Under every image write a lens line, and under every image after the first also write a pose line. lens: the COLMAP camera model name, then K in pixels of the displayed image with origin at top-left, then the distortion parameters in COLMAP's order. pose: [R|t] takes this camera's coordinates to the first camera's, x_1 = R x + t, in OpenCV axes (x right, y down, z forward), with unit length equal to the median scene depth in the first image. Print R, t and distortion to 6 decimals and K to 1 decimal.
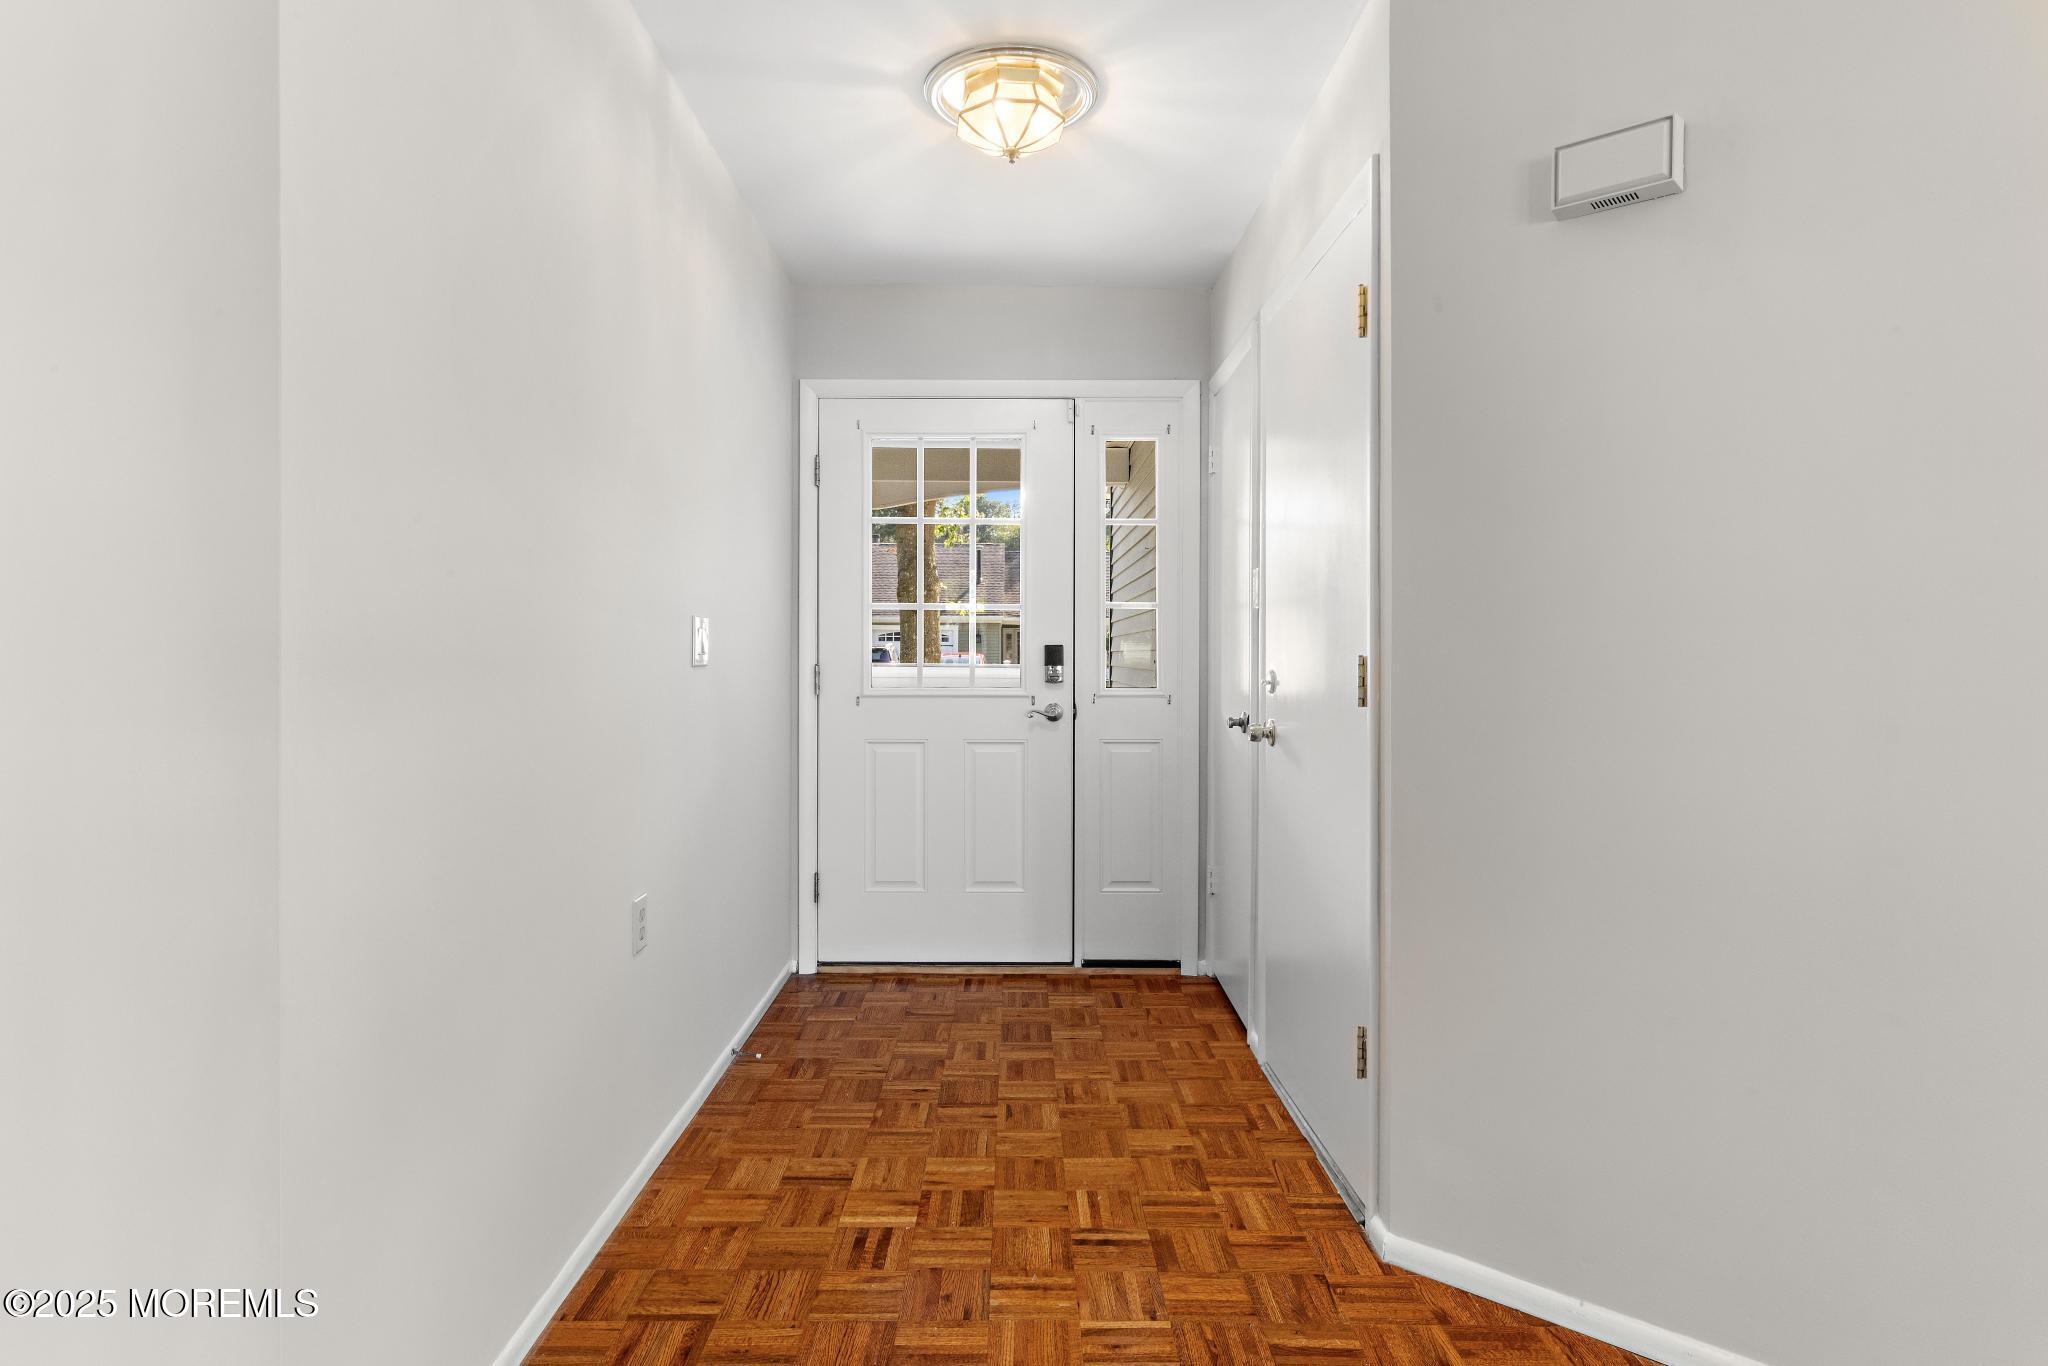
lens RADIAL K [[1058.6, 0, 1021.4], [0, 1058.6, 652.2], [0, 0, 1]] dist [0.003057, 0.000129]
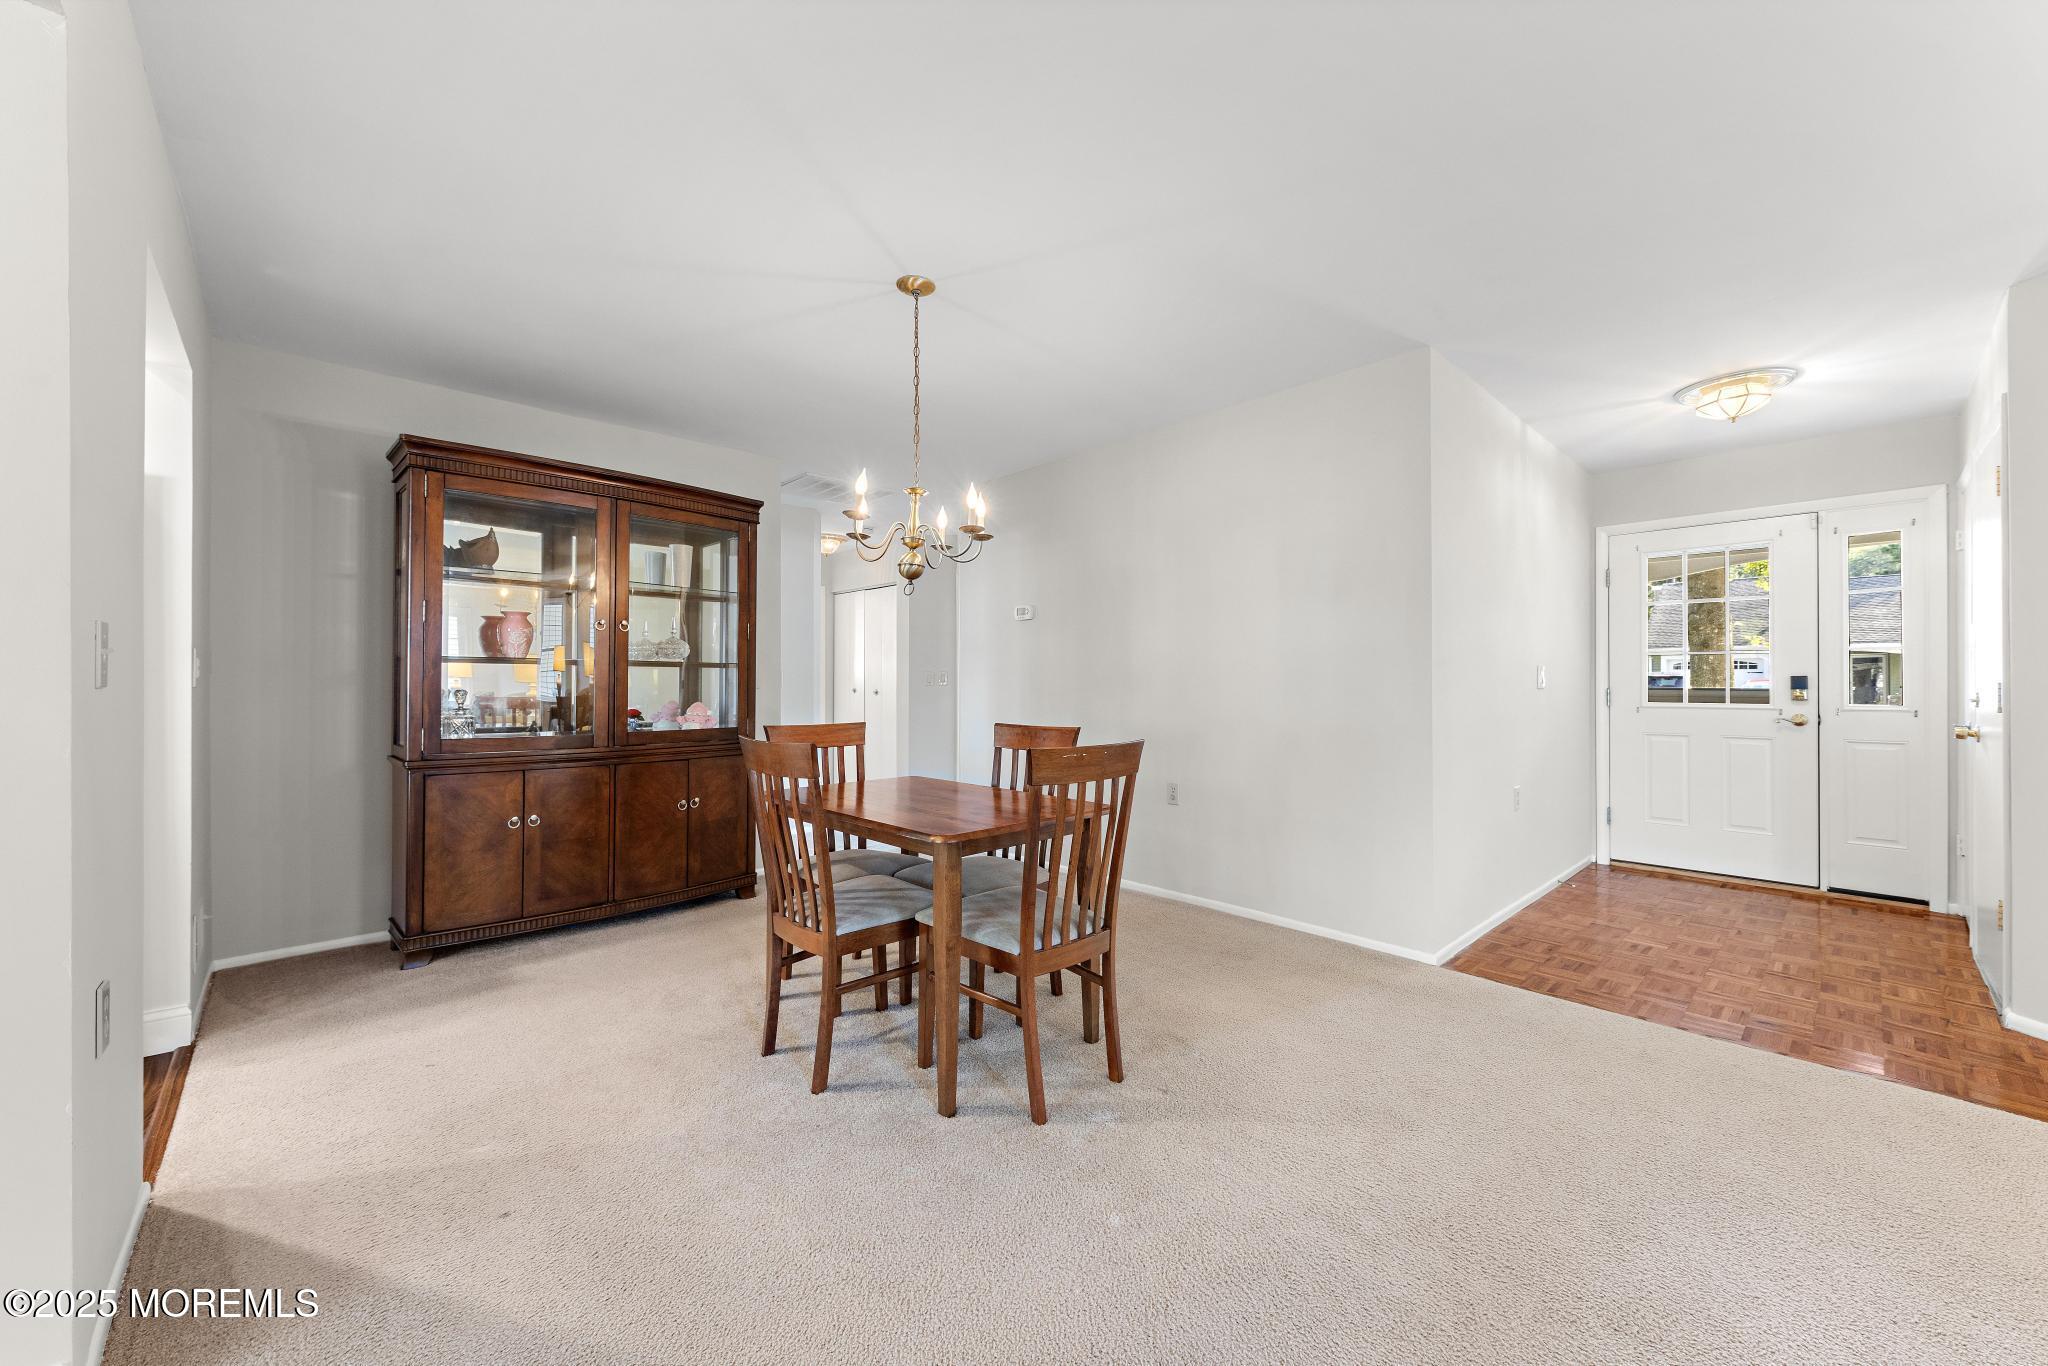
lens RADIAL K [[776.4, 0, 1024.0], [0, 776.4, 683.0], [0, 0, 1]] dist [-0.001113, 0.000066]
pose [[0.671284, -0.003756, -0.741191, 0.111925], [0.006492, 0.999979, 0.000812, -0.005131], [0.741172, -0.005357, 0.671294, -0.592080]]
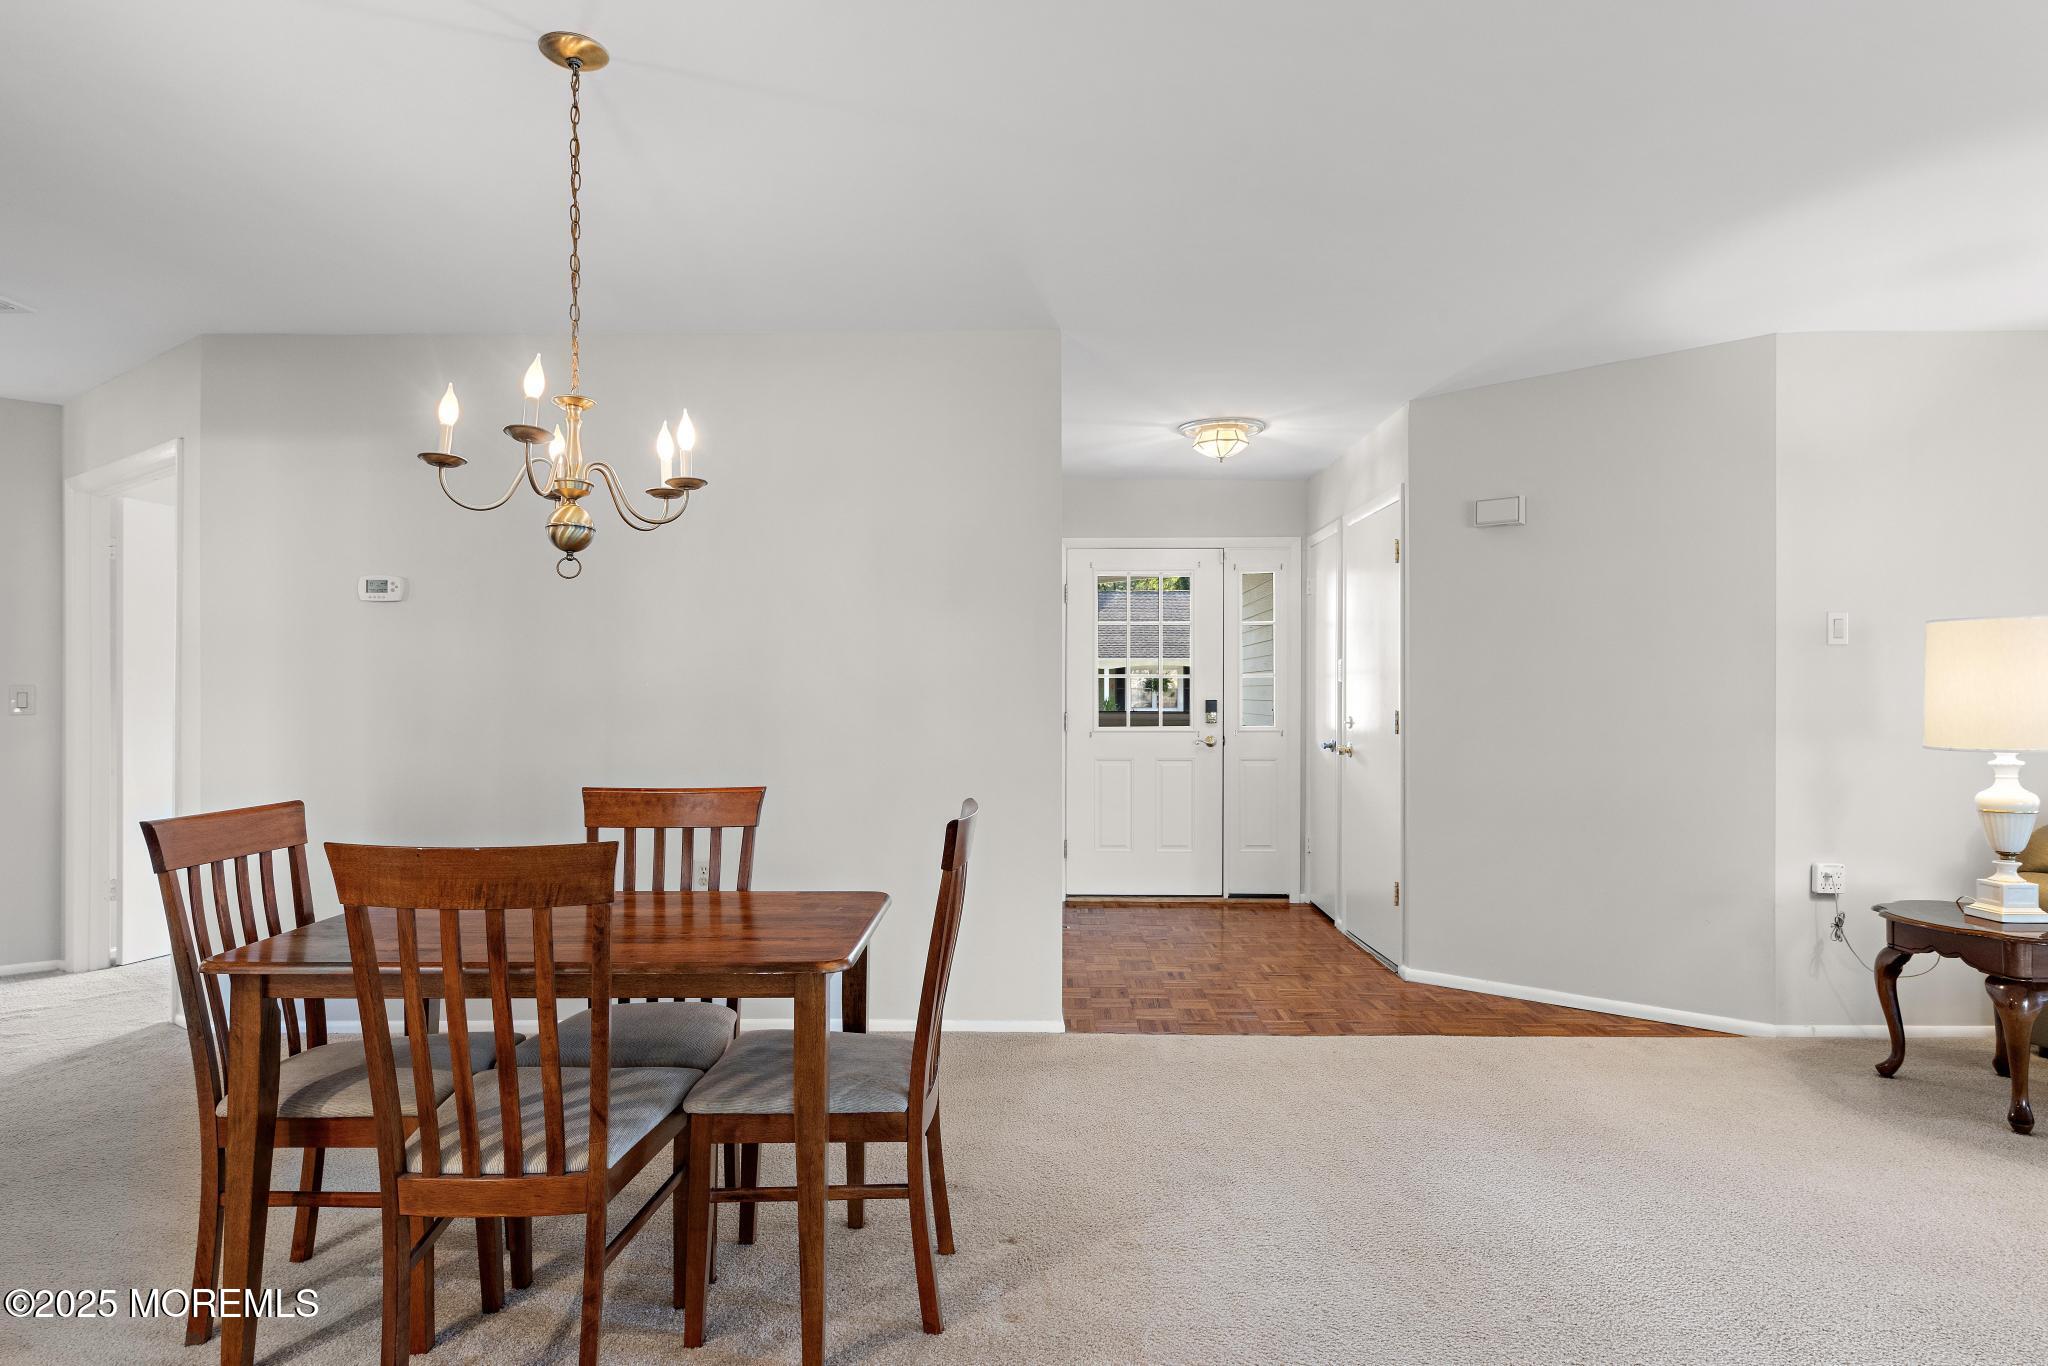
lens RADIAL K [[1168.5, 0, 1023.0], [0, 1168.5, 695.0], [0, 0, 1]] dist [-0.001161, 0.000645]
pose [[0.999907, -0.002476, -0.013421, -0.241202], [0.002551, 0.999981, 0.005614, -0.026022], [0.013407, -0.005648, 0.999894, -0.822177]]
